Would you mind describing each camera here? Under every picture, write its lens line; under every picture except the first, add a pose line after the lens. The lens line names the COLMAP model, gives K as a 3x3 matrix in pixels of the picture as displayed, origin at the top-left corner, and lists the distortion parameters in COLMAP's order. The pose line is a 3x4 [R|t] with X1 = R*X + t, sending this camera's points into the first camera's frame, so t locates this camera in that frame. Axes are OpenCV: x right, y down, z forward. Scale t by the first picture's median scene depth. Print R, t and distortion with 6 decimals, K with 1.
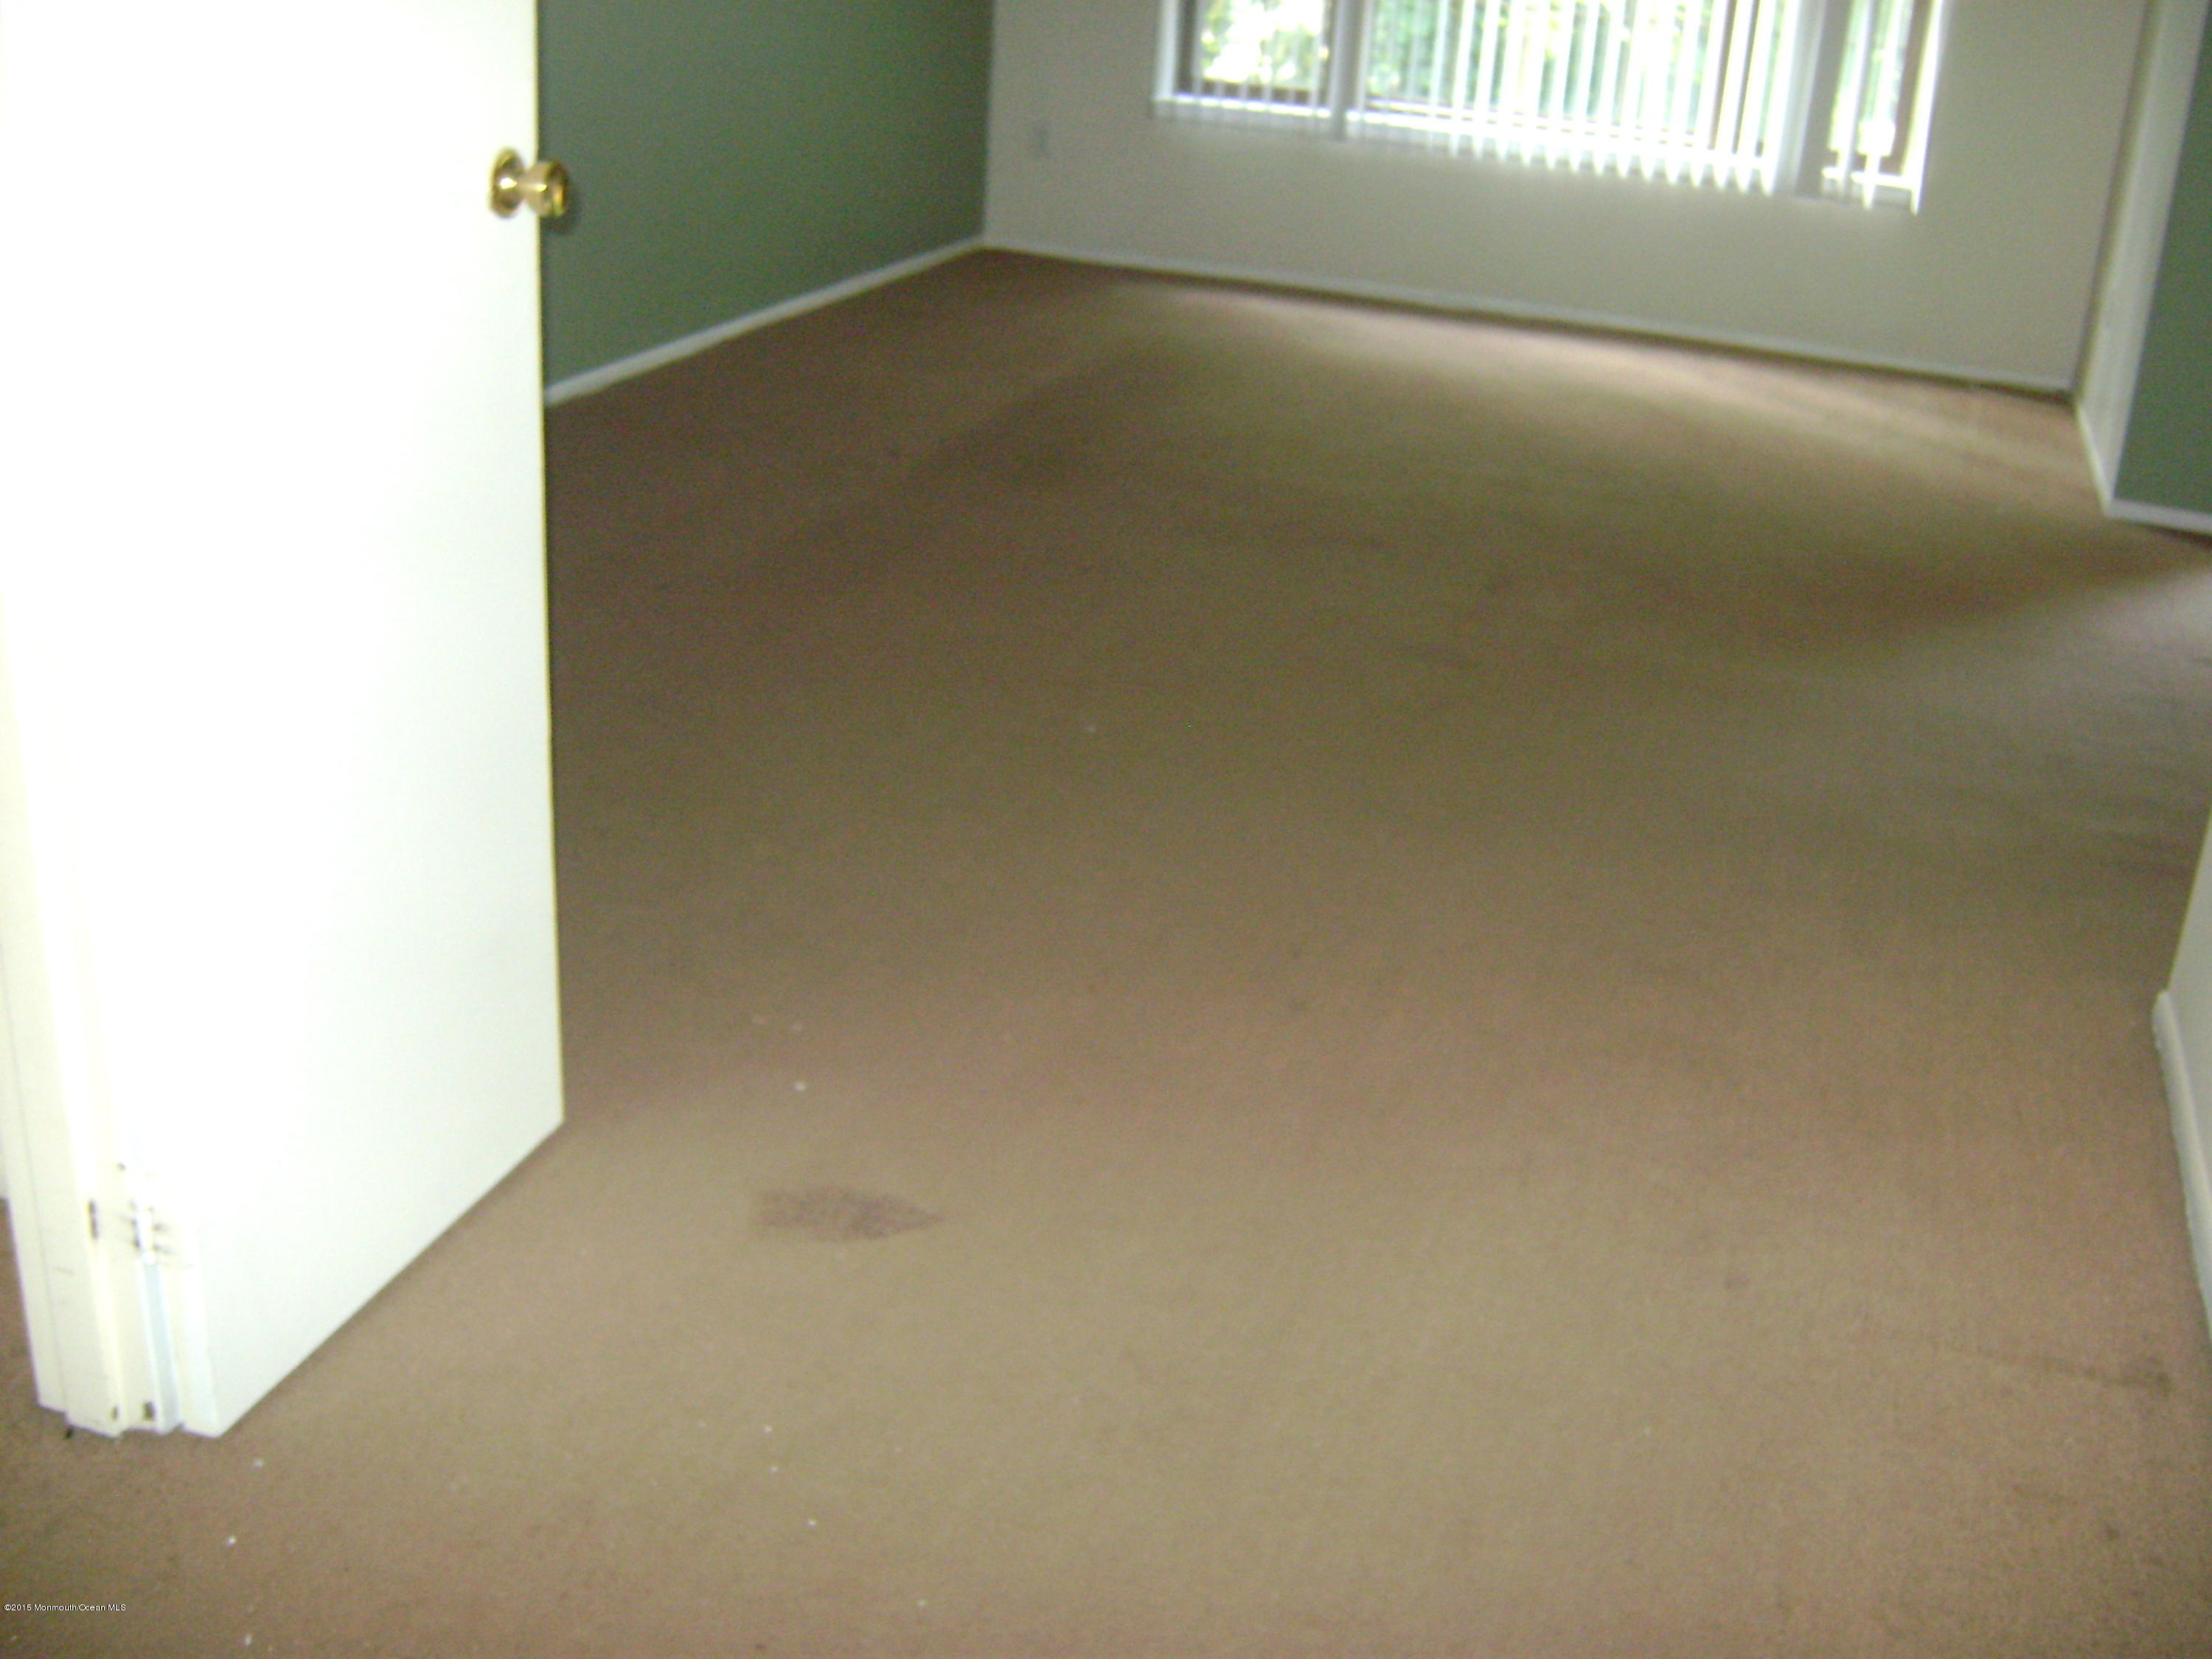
lens RADIAL K [[2389.5, 0, 1106.0], [0, 2389.5, 829.5], [0, 0, 1]] dist [-0.002514, -0.010702]
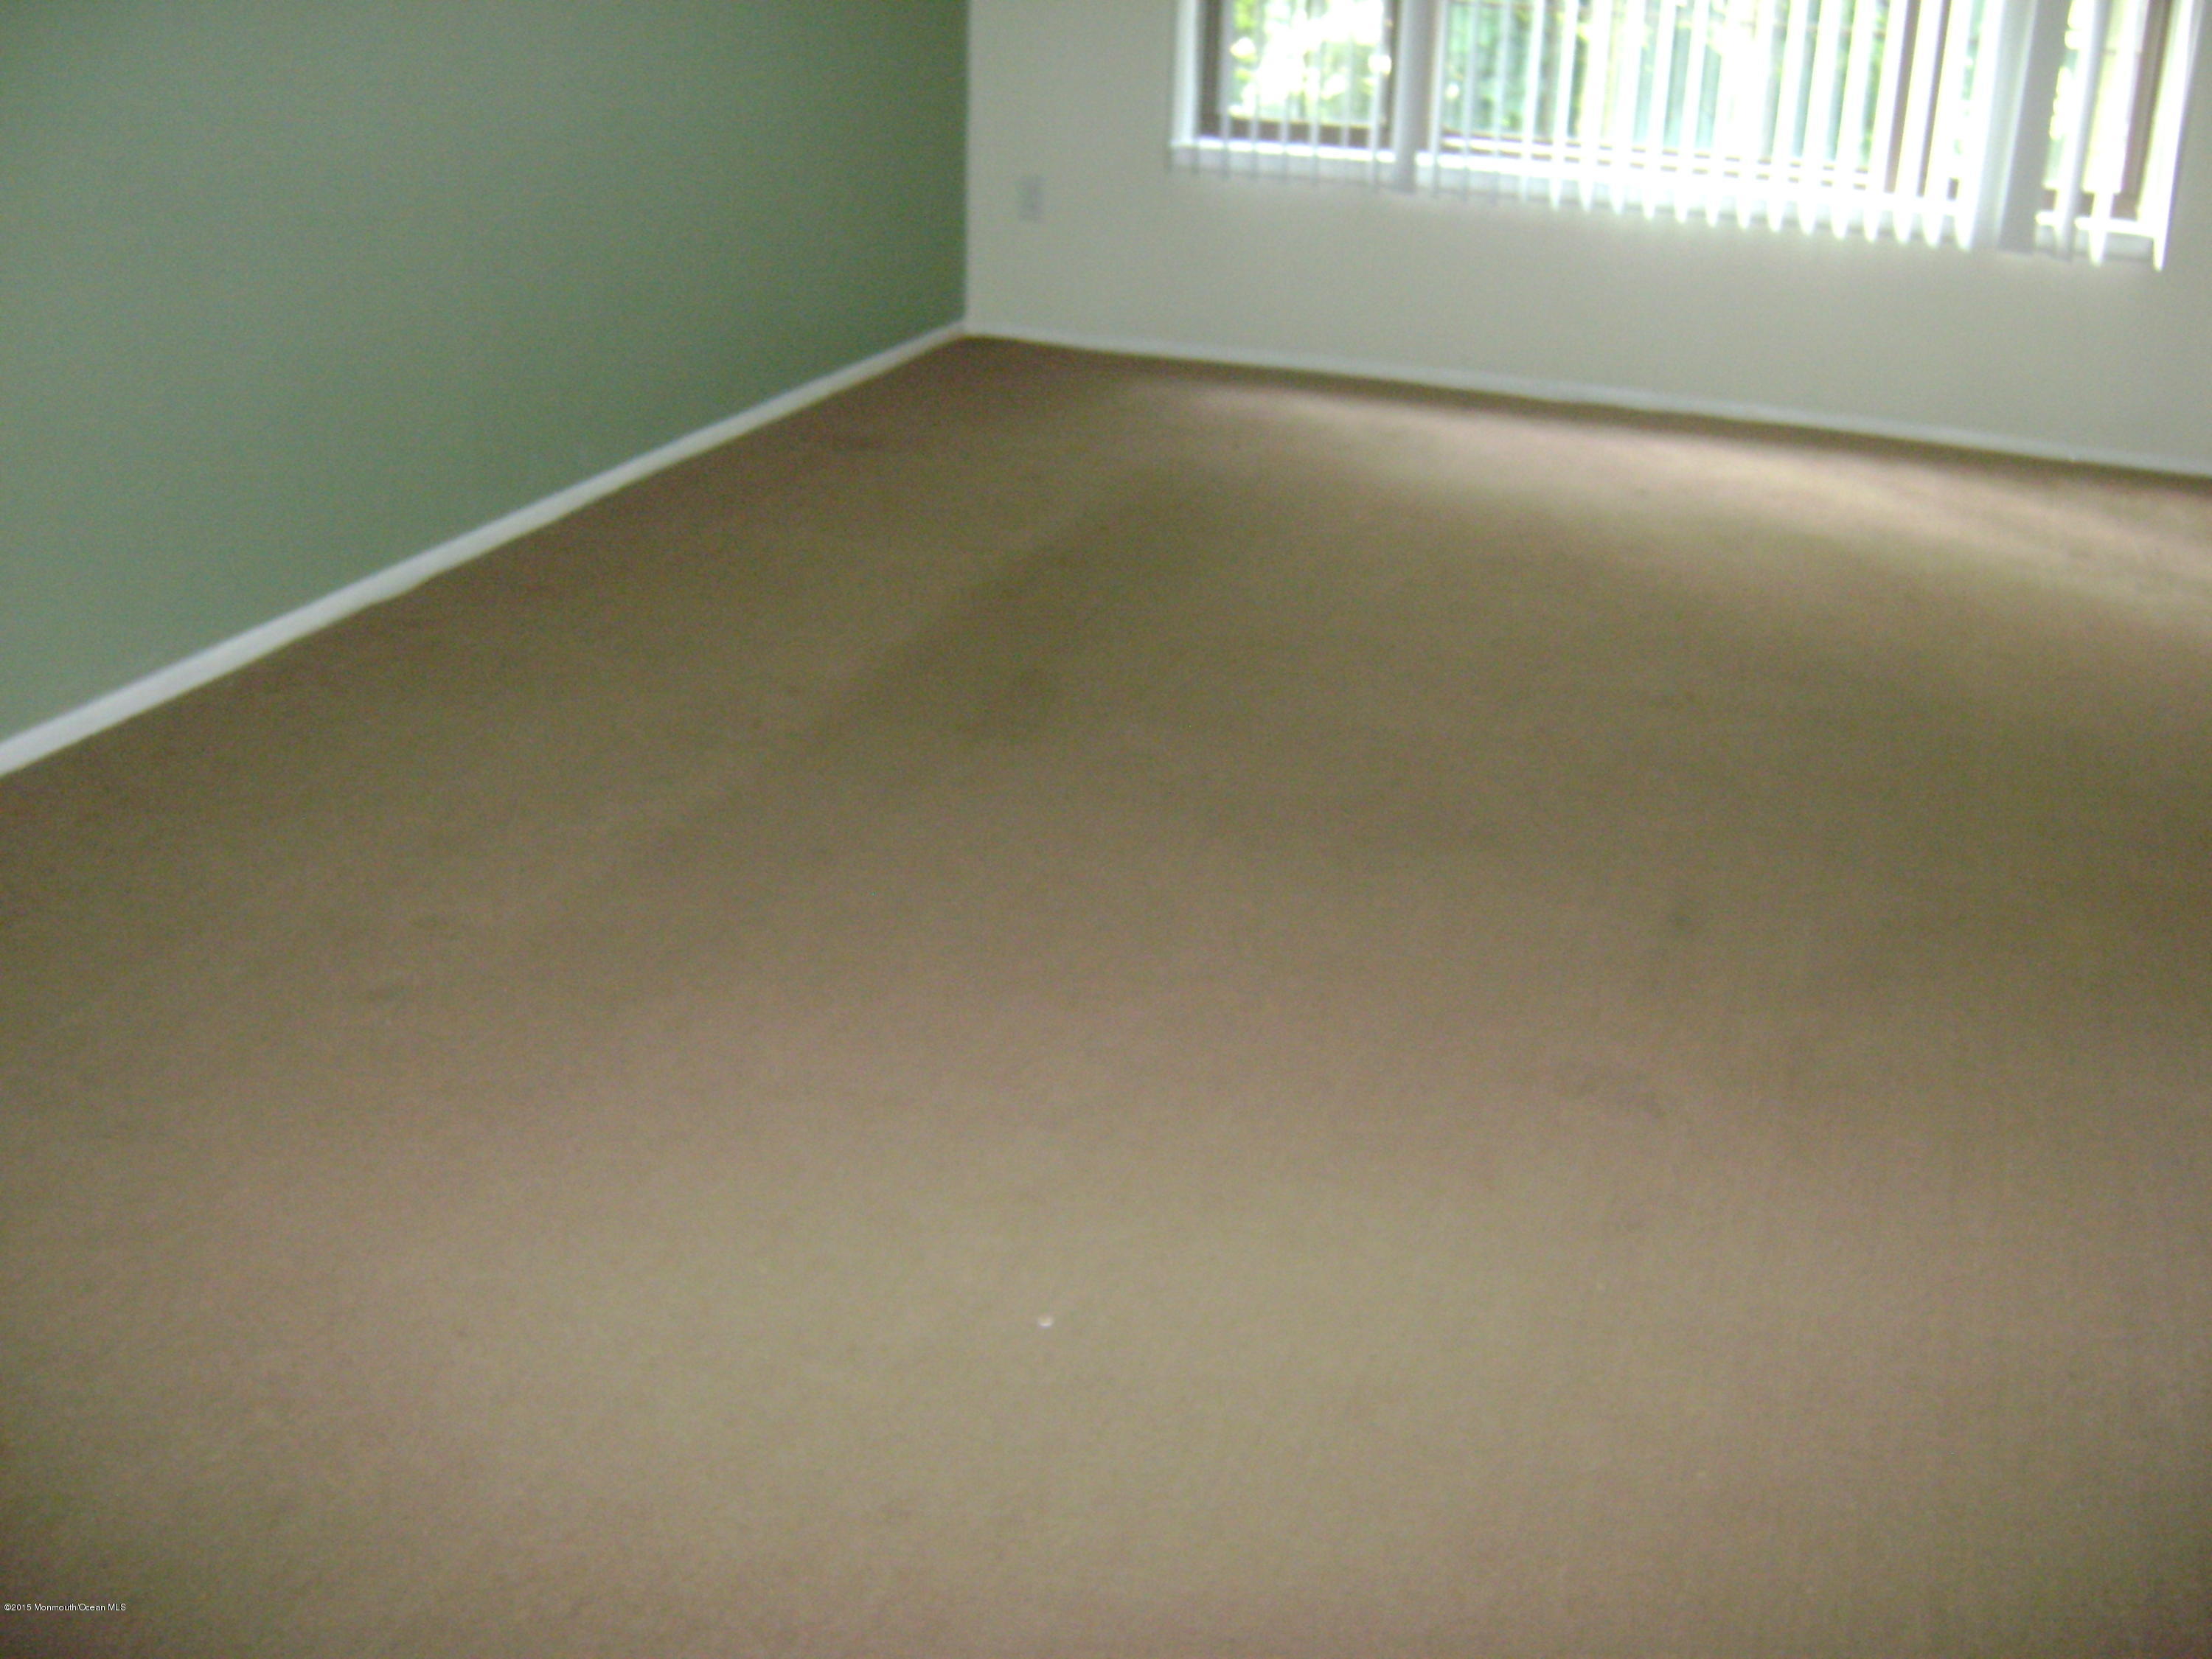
lens RADIAL K [[2203.7, 0, 1205.6], [0, 2203.7, 835.2], [0, 0, 1]] dist [-0.007535, 0.007049]
pose [[0.999427, -0.033100, 0.007028, 0.019343], [0.032877, 0.999018, 0.029707, -0.101920], [-0.008005, -0.029459, 0.999534, 0.274379]]
